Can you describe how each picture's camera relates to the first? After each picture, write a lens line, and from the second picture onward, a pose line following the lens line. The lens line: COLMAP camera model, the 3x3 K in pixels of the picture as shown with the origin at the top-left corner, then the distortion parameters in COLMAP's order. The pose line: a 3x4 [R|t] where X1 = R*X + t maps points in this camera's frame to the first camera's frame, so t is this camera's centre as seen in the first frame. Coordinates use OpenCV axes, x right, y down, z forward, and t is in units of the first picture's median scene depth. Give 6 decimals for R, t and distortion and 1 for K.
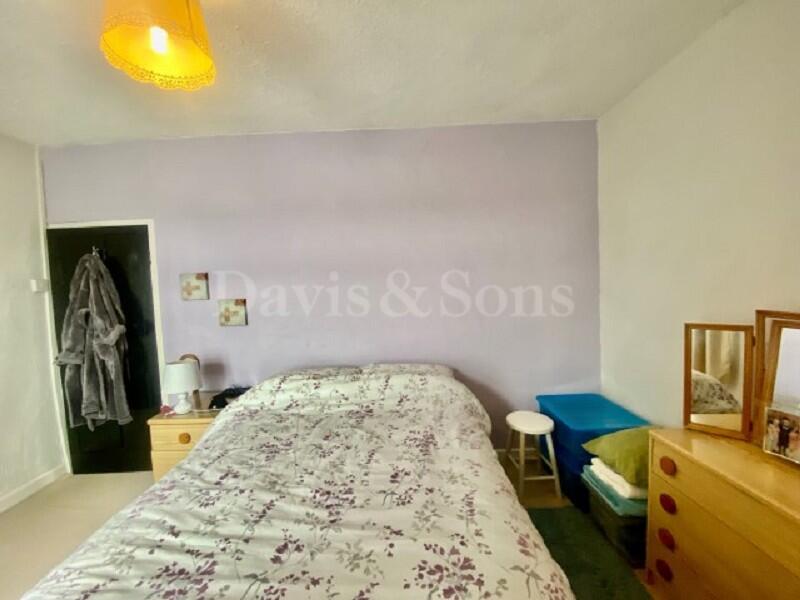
lens RADIAL K [[318.9, 0, 399.8], [0, 318.9, 302.5], [0, 0, 1]] dist [-0.001212, -0.006295]
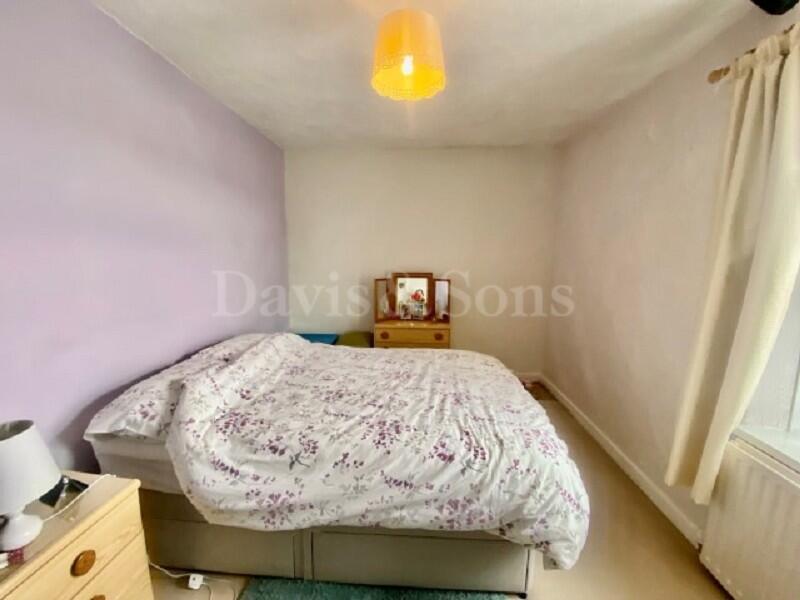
lens RADIAL K [[324.7, 0, 397.2], [0, 324.7, 299.1], [0, 0, 1]] dist [0.060271, -0.042930]
pose [[0.054994, -0.076270, 0.995569, -1.718152], [0.067357, 0.995090, 0.072513, 0.054634], [-0.996212, 0.063070, 0.059861, 0.782586]]
